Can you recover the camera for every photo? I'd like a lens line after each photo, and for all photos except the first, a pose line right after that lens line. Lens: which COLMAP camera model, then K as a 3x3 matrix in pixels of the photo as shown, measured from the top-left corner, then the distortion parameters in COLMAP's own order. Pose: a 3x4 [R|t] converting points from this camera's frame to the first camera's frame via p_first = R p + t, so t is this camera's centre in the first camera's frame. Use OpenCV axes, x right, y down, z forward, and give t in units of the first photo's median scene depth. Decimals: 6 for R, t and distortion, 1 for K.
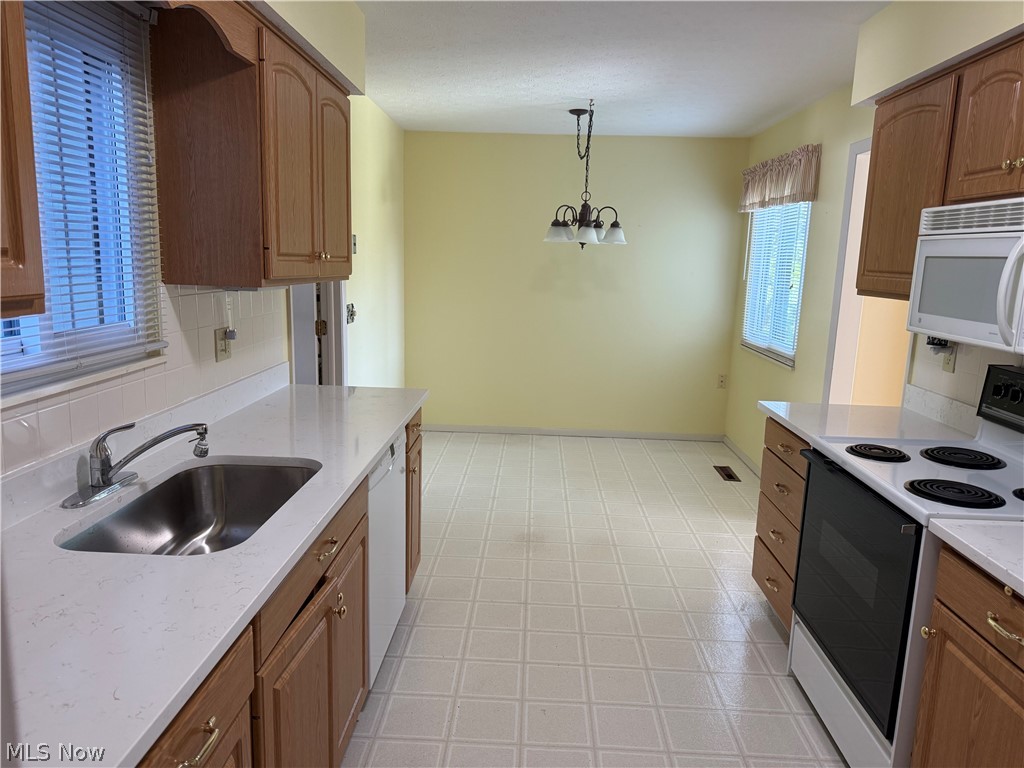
lens RADIAL K [[712.6, 0, 501.8], [0, 712.6, 388.3], [0, 0, 1]] dist [0.009863, -0.005878]
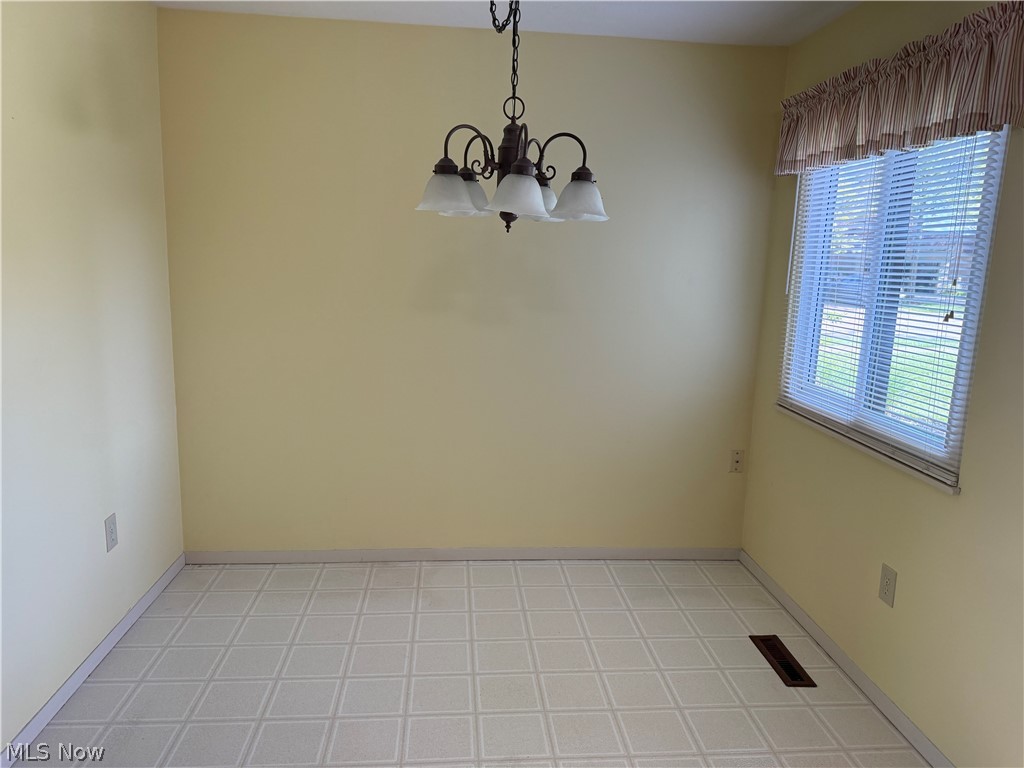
lens RADIAL K [[712.6, 0, 521.9], [0, 712.6, 387.8], [0, 0, 1]] dist [0.009863, -0.005878]
pose [[0.988807, -0.018590, 0.148038, 0.055361], [0.018254, 0.999827, 0.003628, -0.101063], [-0.148080, -0.000885, 0.988975, 0.569516]]
